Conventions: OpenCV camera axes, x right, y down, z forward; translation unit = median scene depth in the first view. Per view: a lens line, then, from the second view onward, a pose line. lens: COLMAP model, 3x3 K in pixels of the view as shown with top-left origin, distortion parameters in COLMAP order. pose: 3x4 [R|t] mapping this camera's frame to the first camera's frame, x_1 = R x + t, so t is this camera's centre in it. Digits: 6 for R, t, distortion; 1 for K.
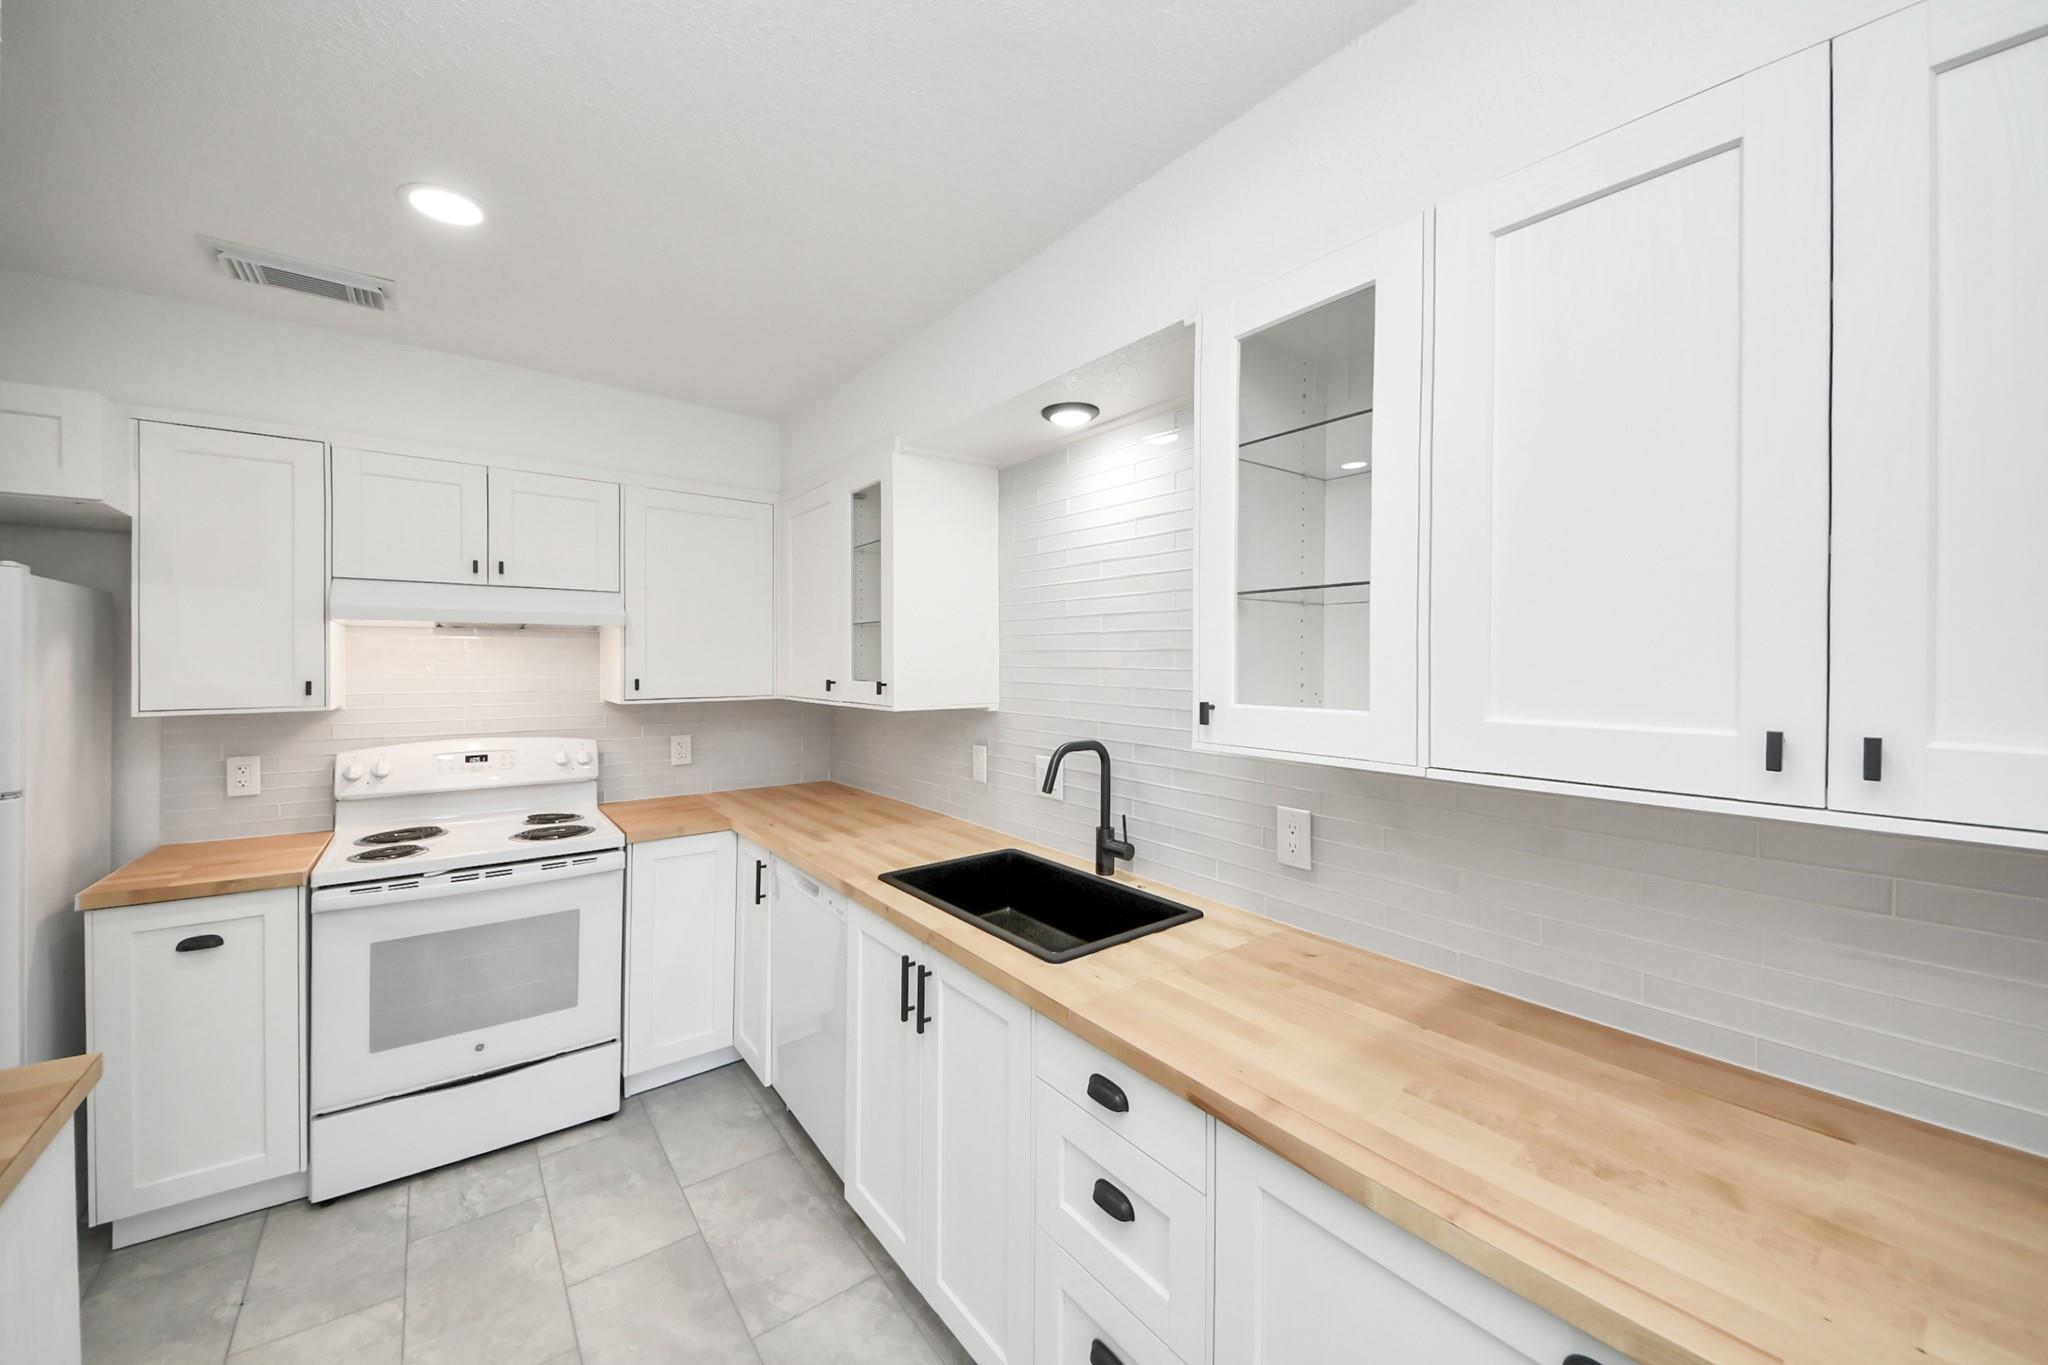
lens RADIAL K [[775.0, 0, 1033.4], [0, 775.0, 672.1], [0, 0, 1]] dist [0.023026, -0.014370]
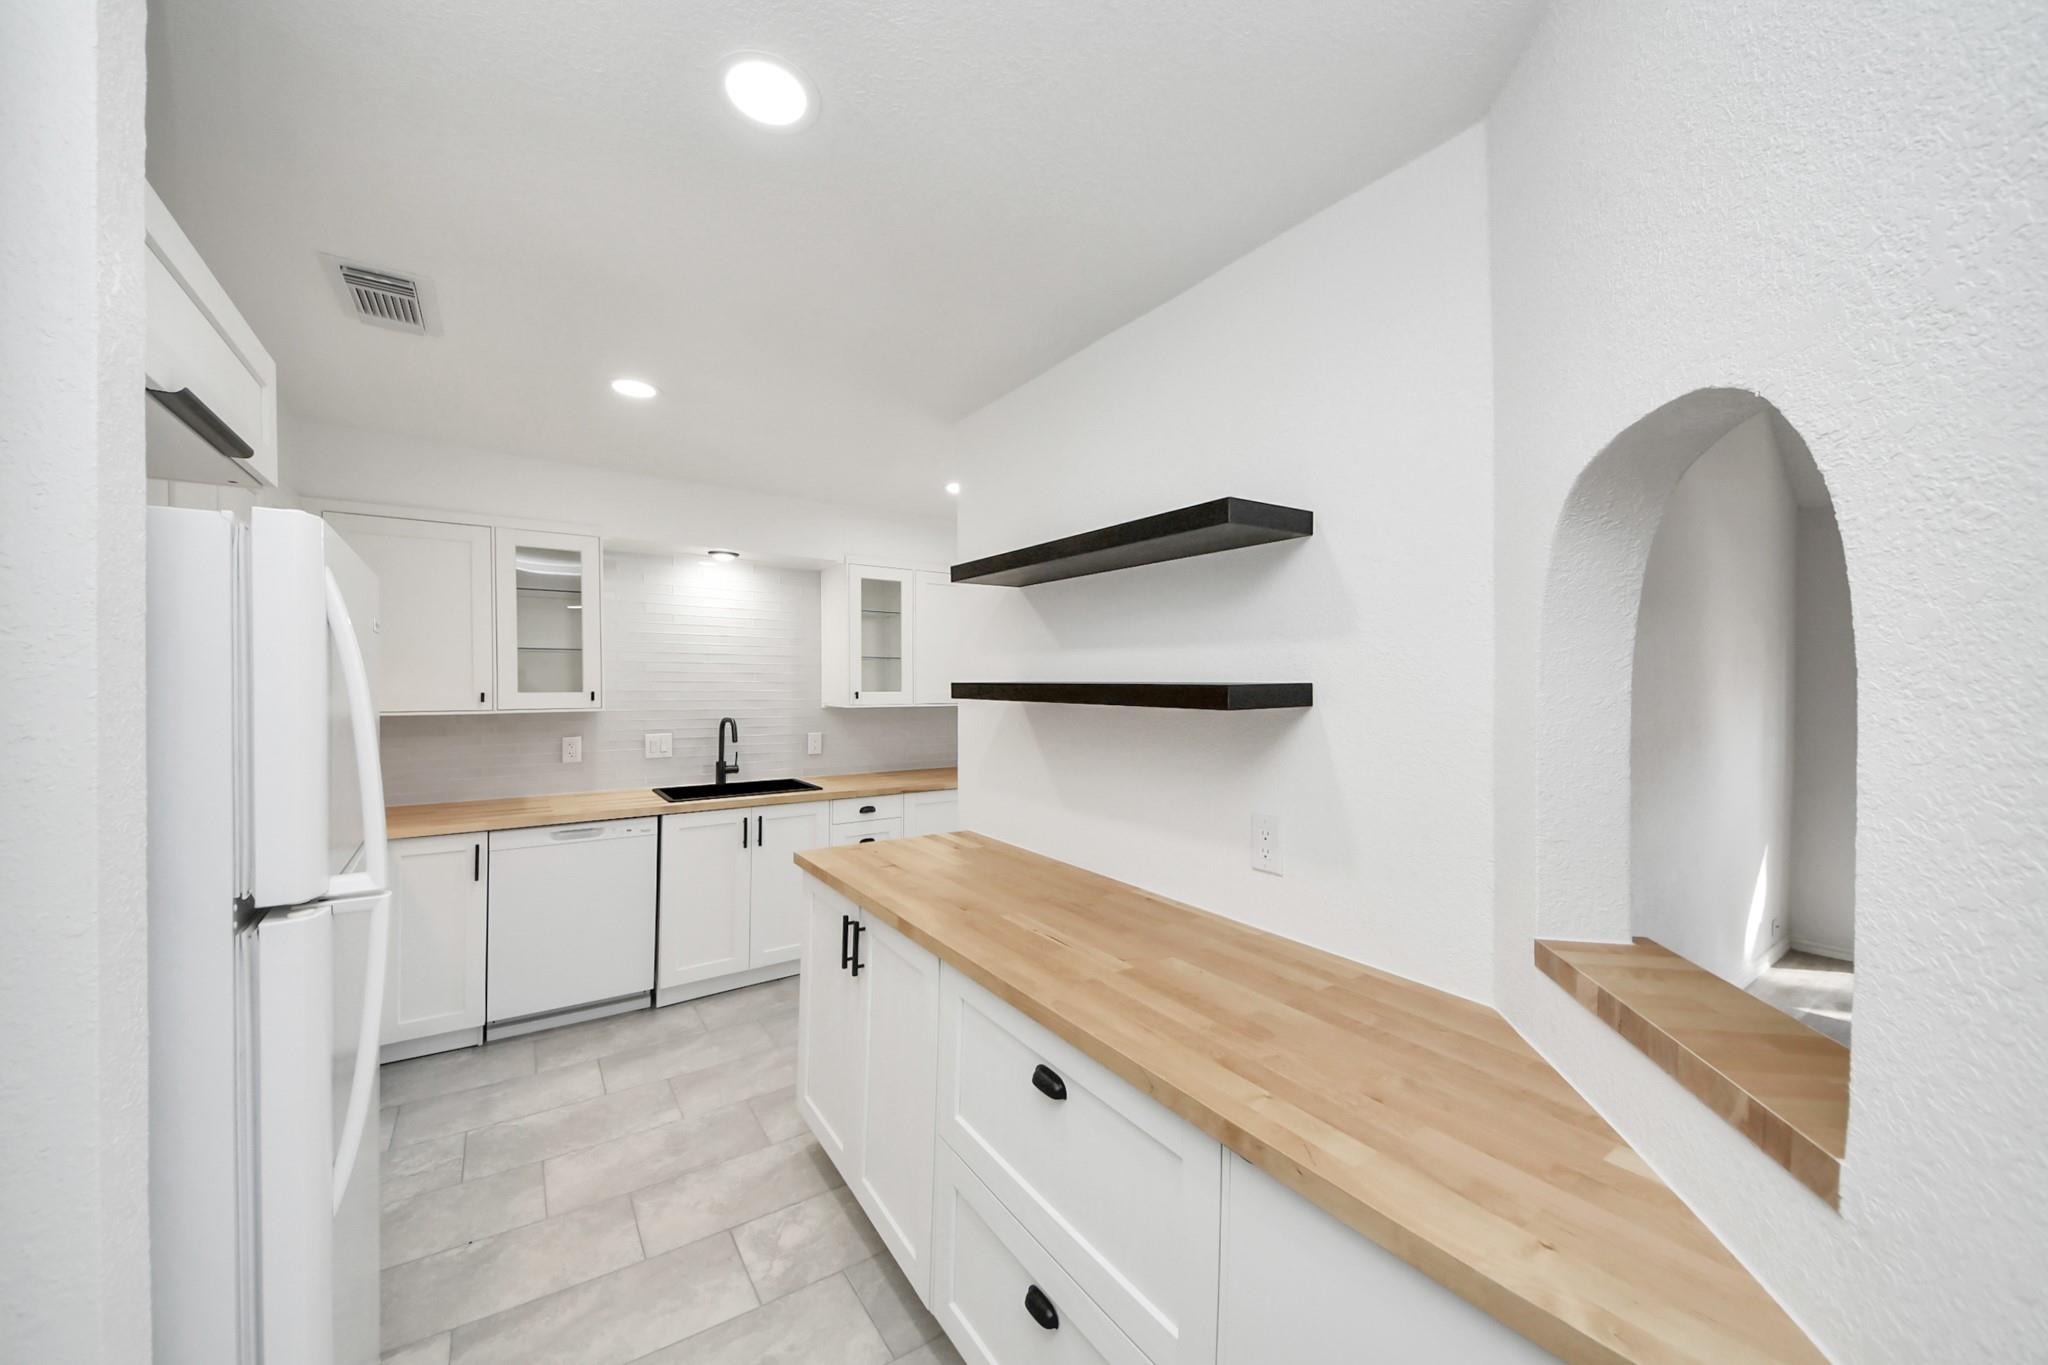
lens RADIAL K [[765.2, 0, 989.1], [0, 765.2, 683.9], [0, 0, 1]] dist [0.052134, -0.030624]
pose [[0.108466, -0.008510, 0.994064, -2.329341], [0.012522, 0.999896, 0.007194, -0.007524], [-0.994021, 0.011668, 0.108561, 0.112437]]
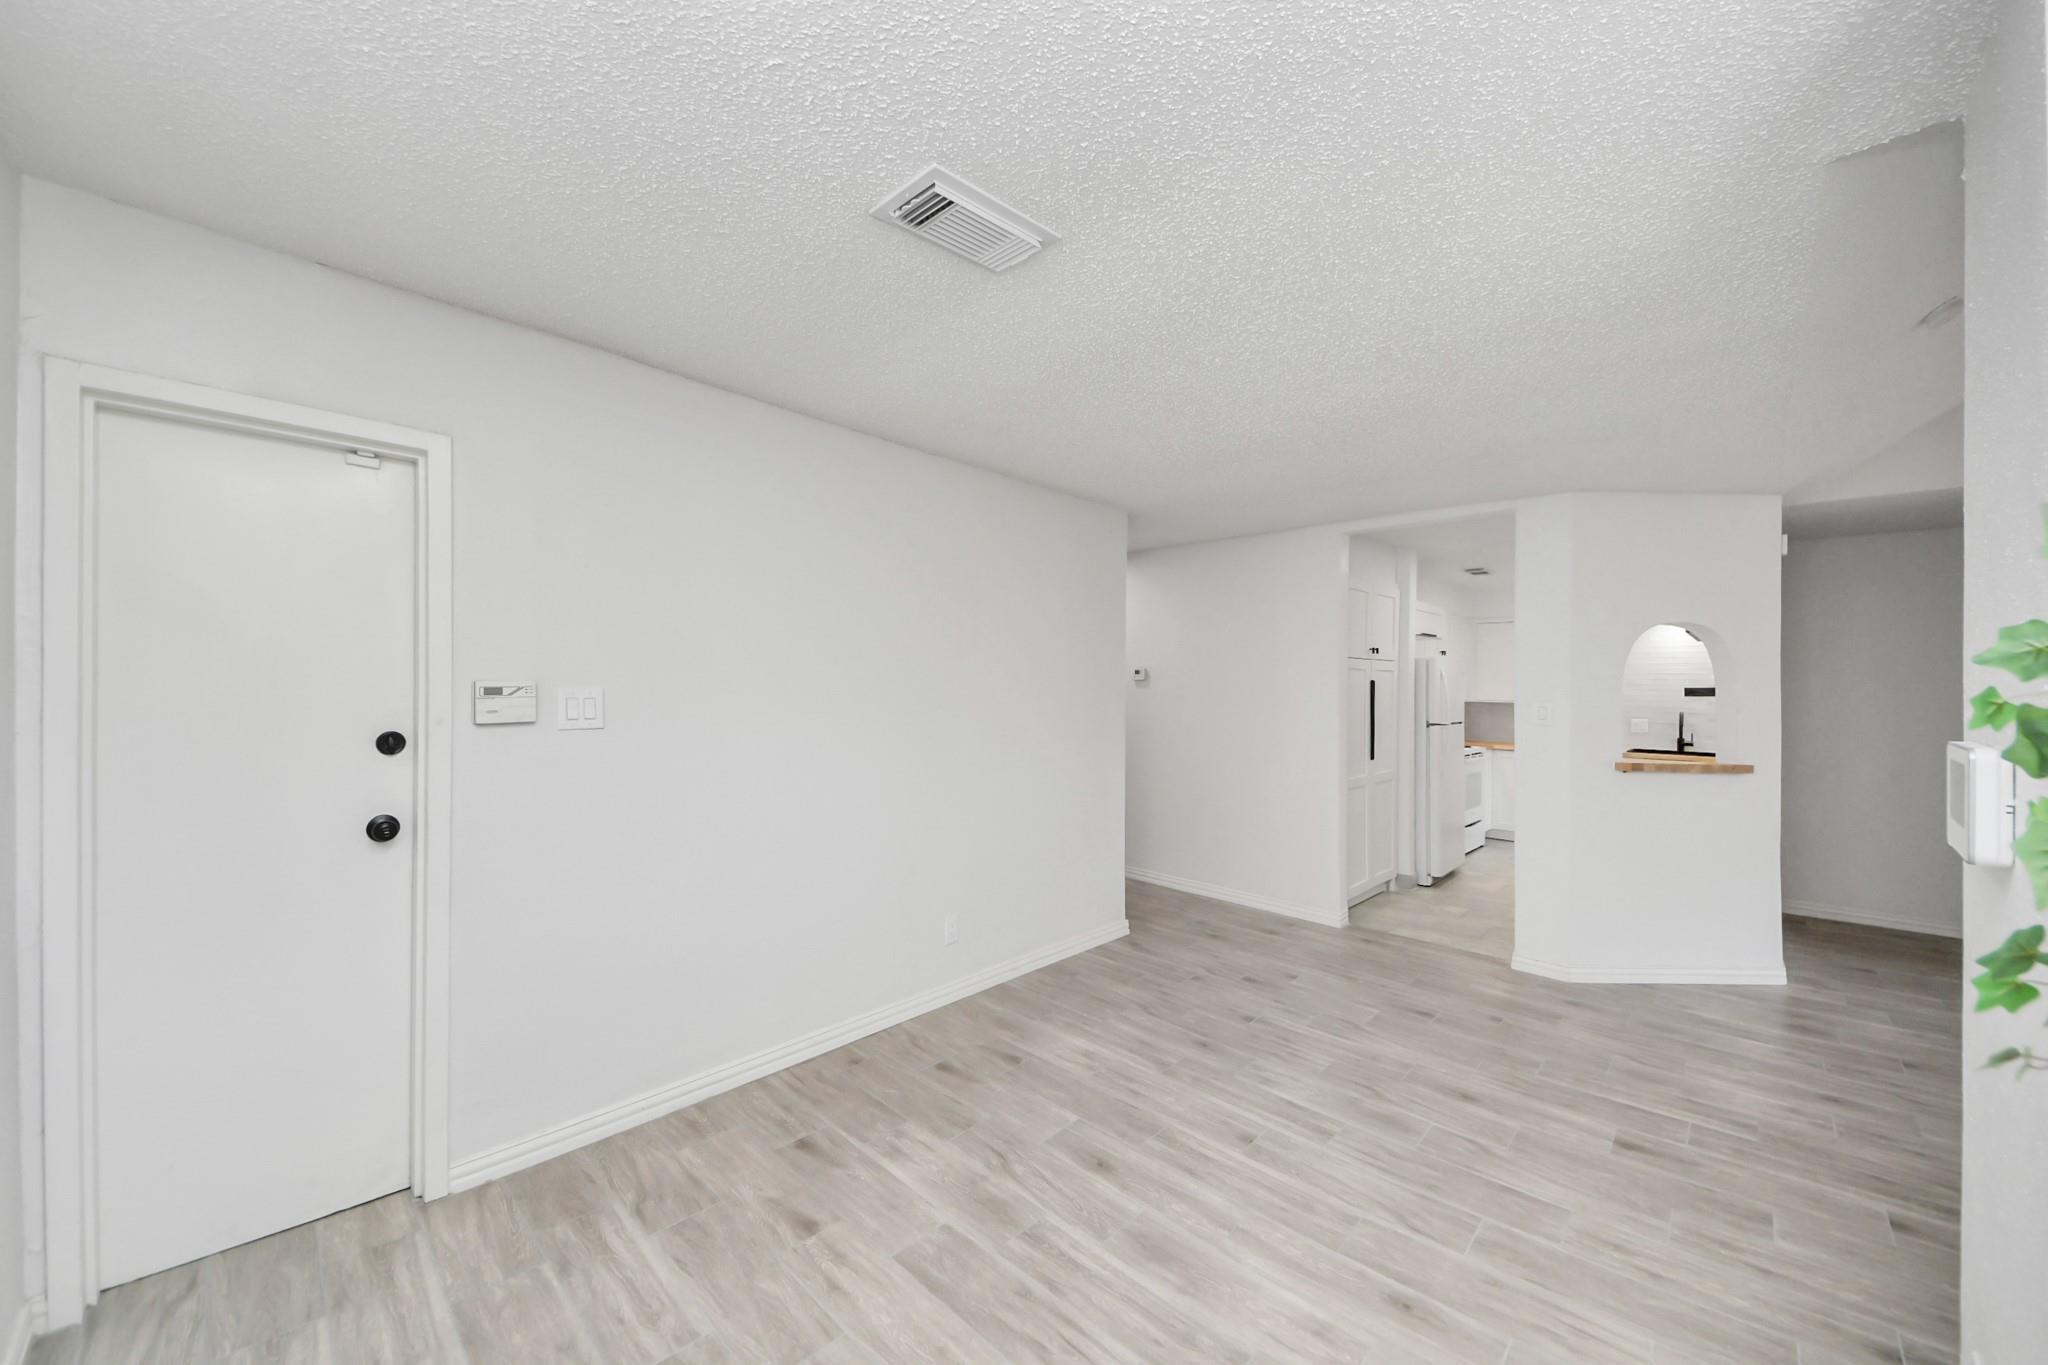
lens RADIAL K [[739.0, 0, 1032.7], [0, 739.0, 663.0], [0, 0, 1]] dist [0.043578, -0.024976]
pose [[0.991306, 0.010191, 0.131182, -4.010531], [-0.004857, 0.999151, -0.040922, 0.026579], [-0.131487, 0.039929, 0.990513, -2.394072]]
